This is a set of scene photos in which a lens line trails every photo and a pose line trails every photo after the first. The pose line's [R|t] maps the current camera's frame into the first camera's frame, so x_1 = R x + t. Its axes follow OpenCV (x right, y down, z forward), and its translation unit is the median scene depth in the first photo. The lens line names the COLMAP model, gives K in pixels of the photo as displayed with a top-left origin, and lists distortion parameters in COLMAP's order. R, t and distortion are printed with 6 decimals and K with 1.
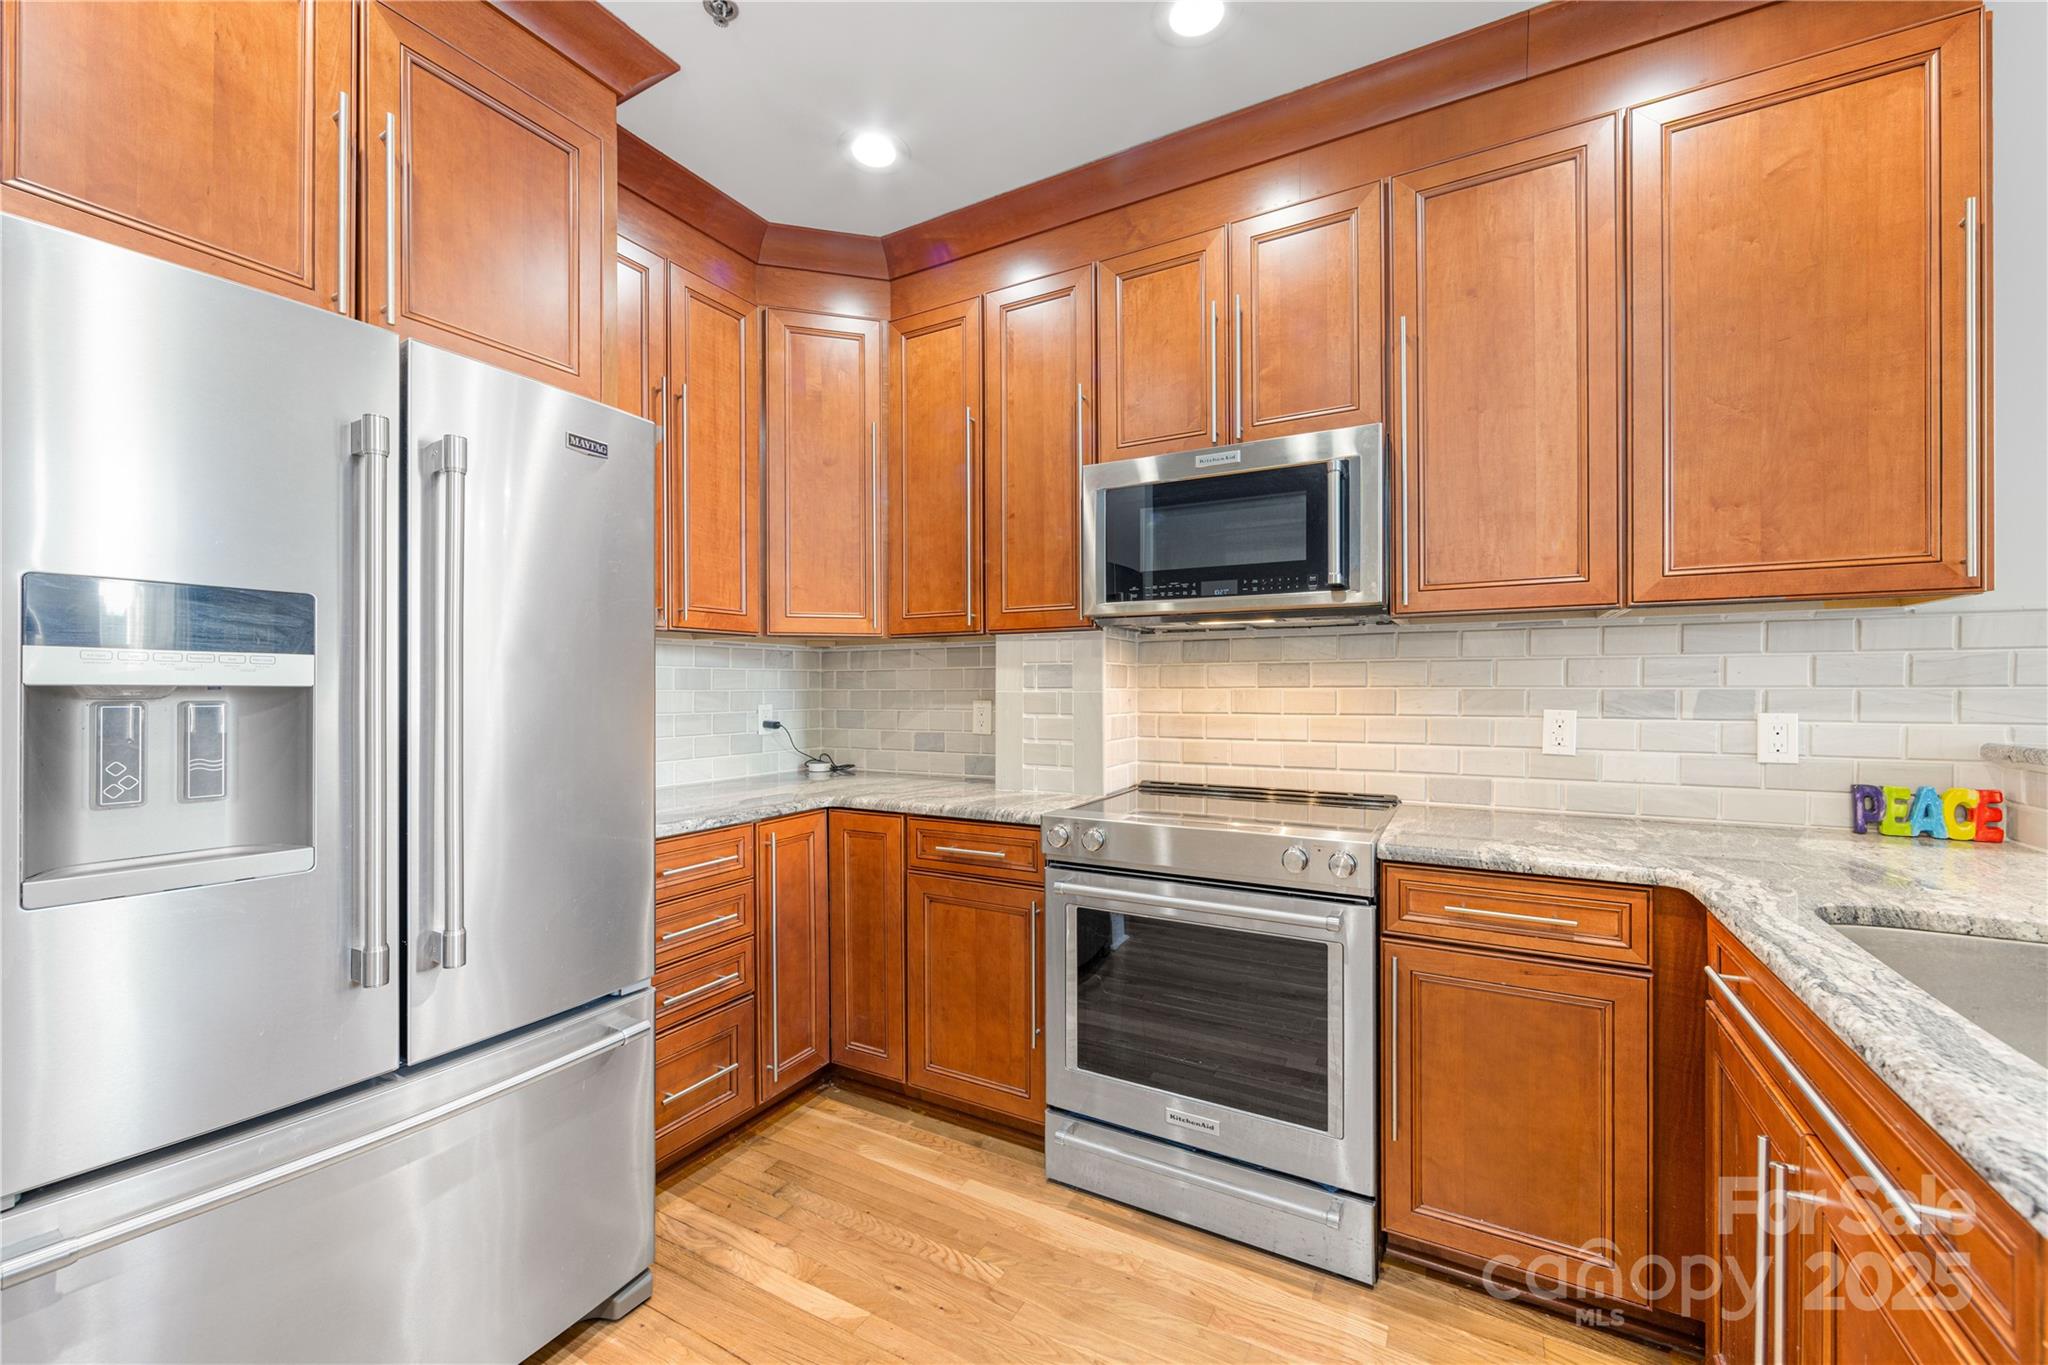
lens RADIAL K [[805.8, 0, 1023.2], [0, 805.8, 686.6], [0, 0, 1]] dist [-0.001132, -0.000414]
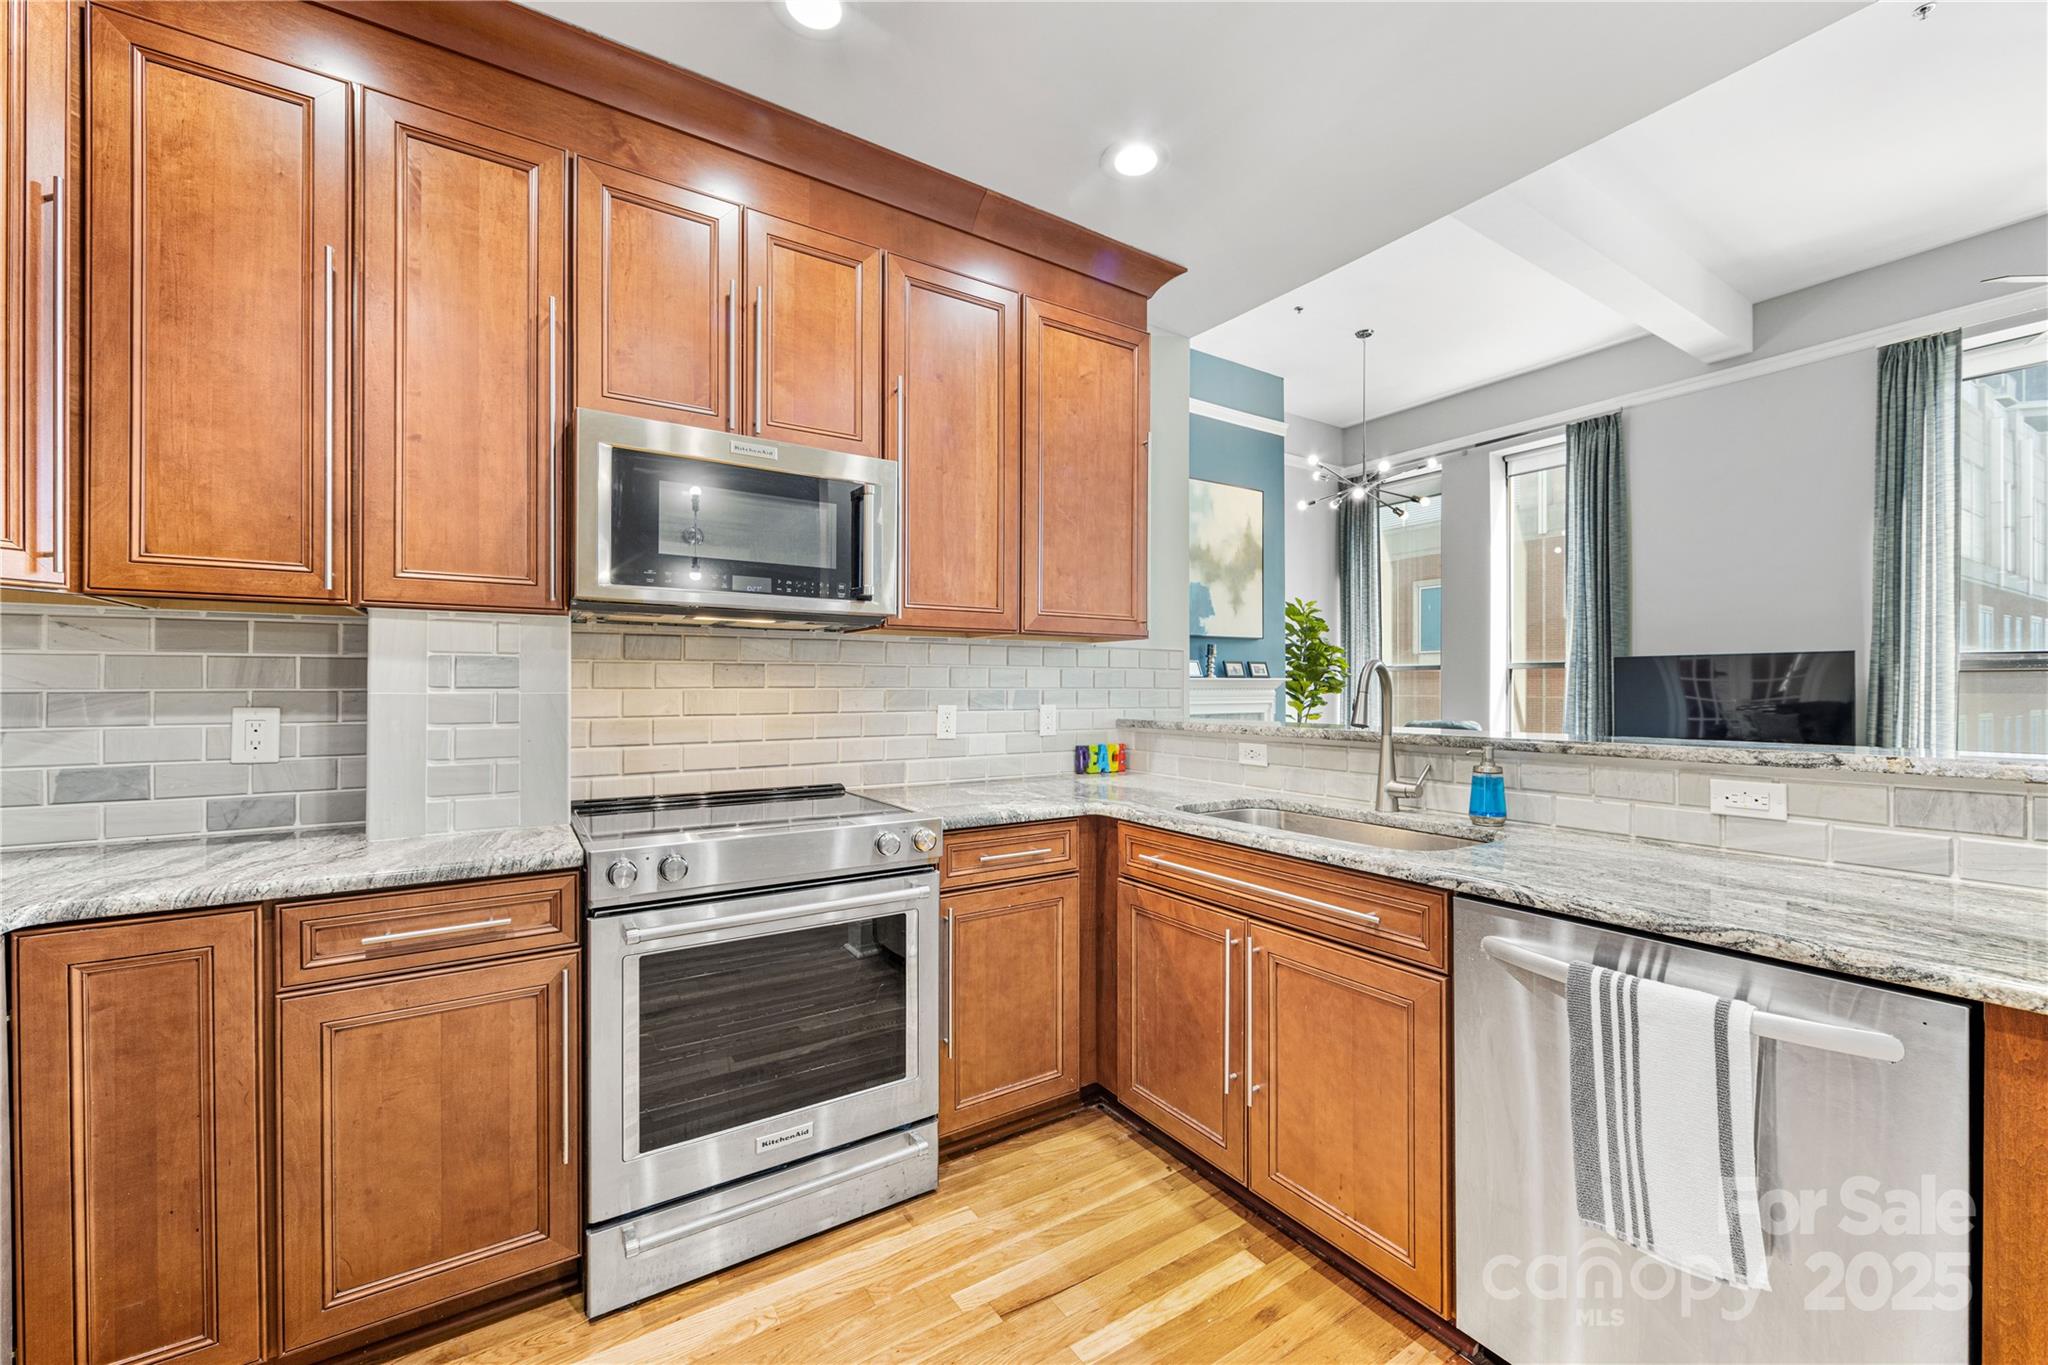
lens RADIAL K [[805.8, 0, 1023.2], [0, 805.8, 686.6], [0, 0, 1]] dist [-0.001132, -0.000414]
pose [[0.463202, 0.003801, 0.886244, -0.465002], [-0.001978, 0.999993, -0.003254, 0.002101], [-0.886250, -0.000246, 0.463206, 0.271114]]
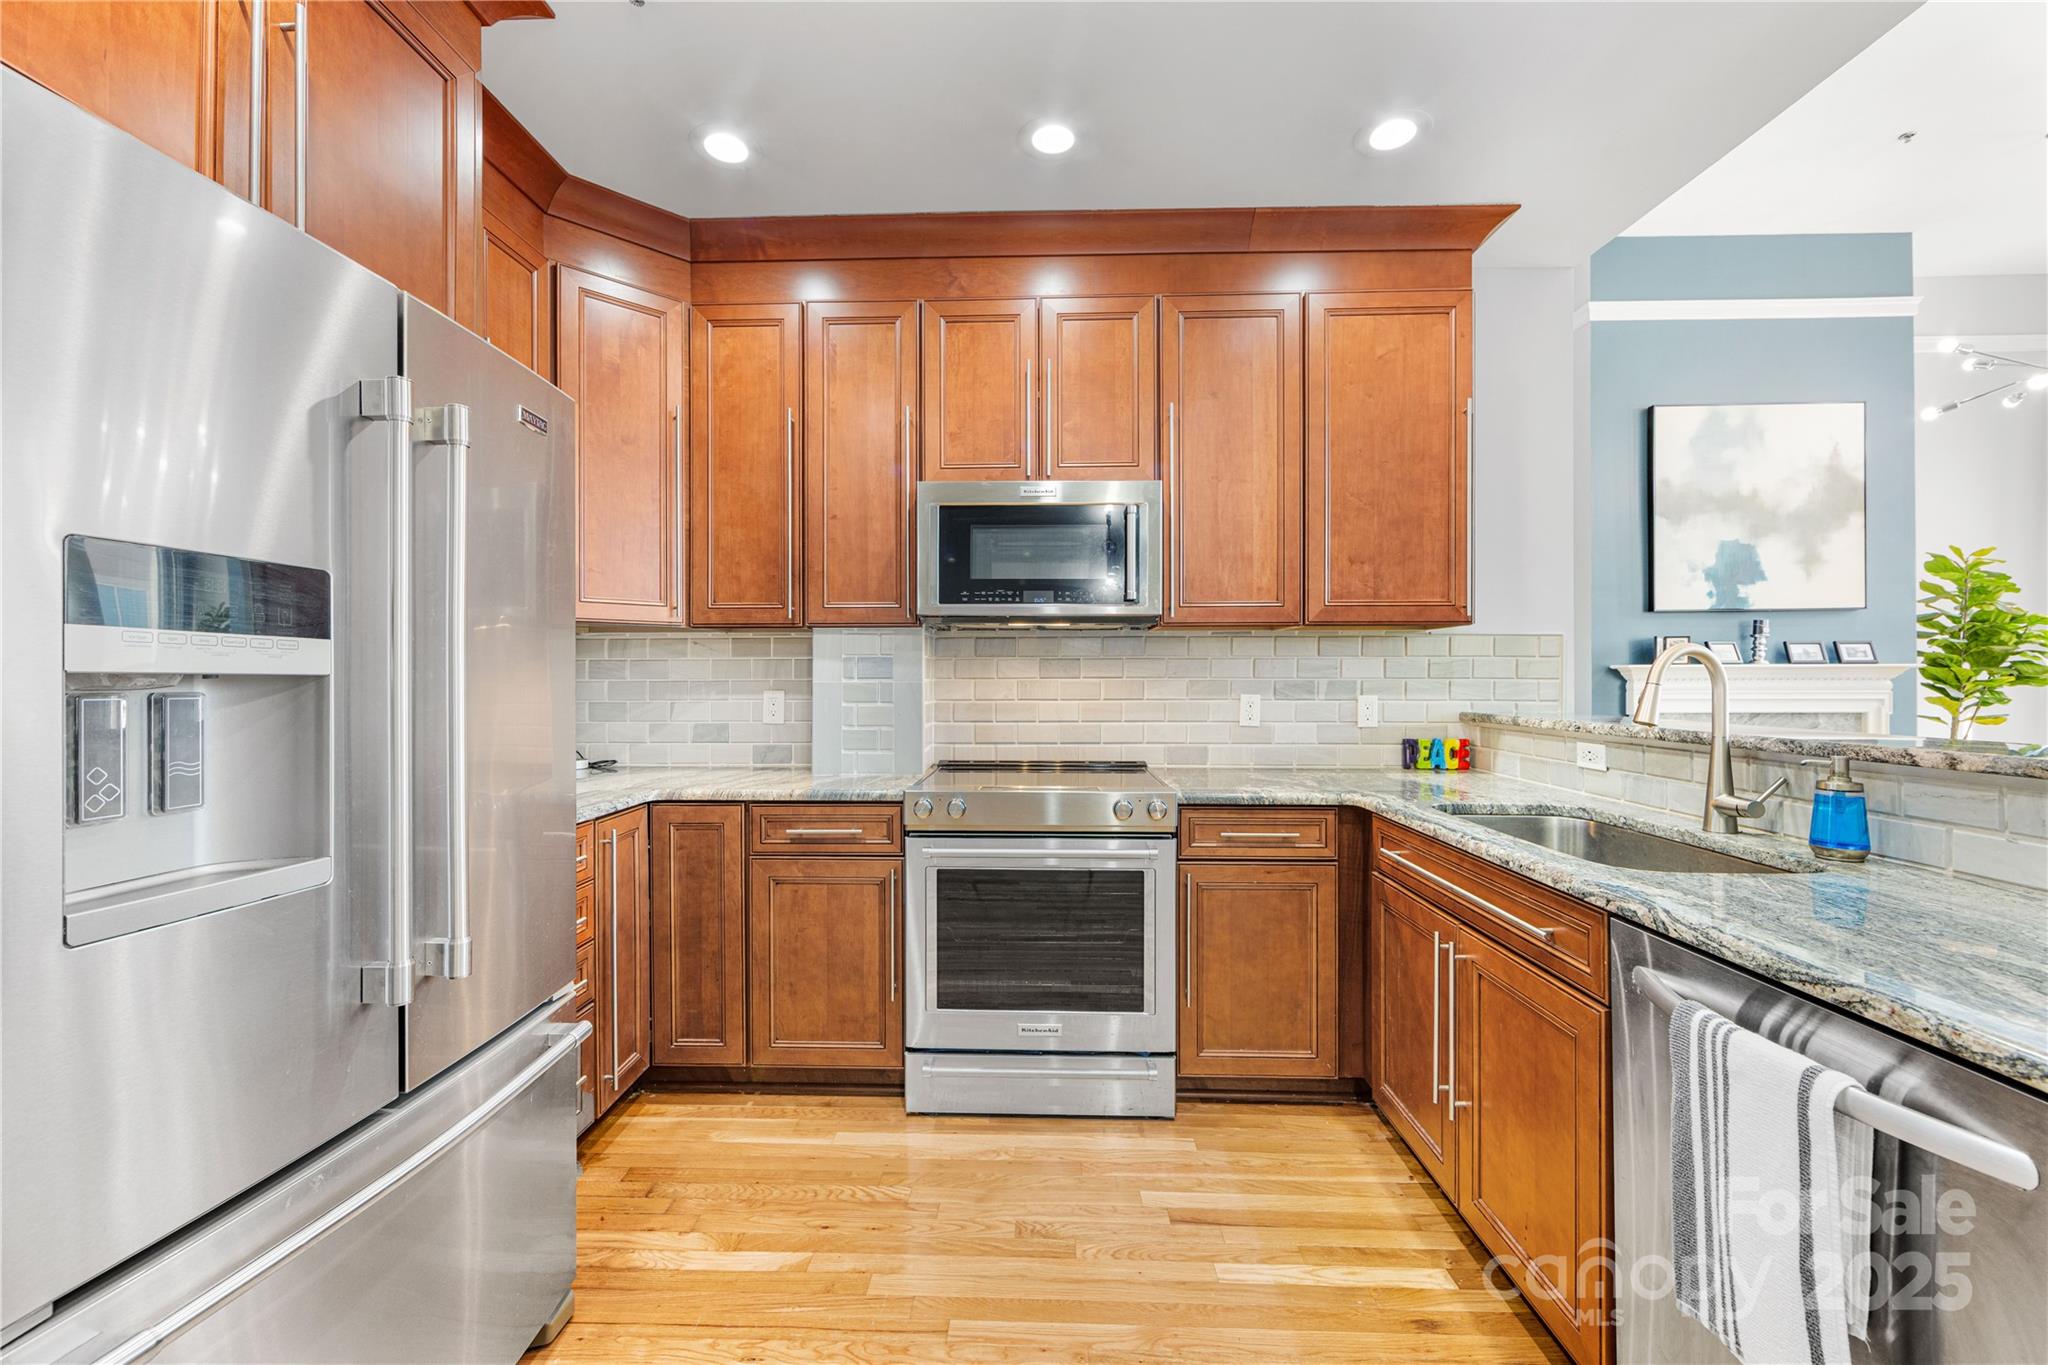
lens RADIAL K [[812.3, 0, 1020.7], [0, 812.3, 676.8], [0, 0, 1]] dist [-0.001021, -0.000054]
pose [[0.887632, 0.002589, 0.460547, -0.352409], [-0.002161, 0.999997, -0.001456, 0.000563], [-0.460549, 0.000297, 0.887634, -0.082150]]
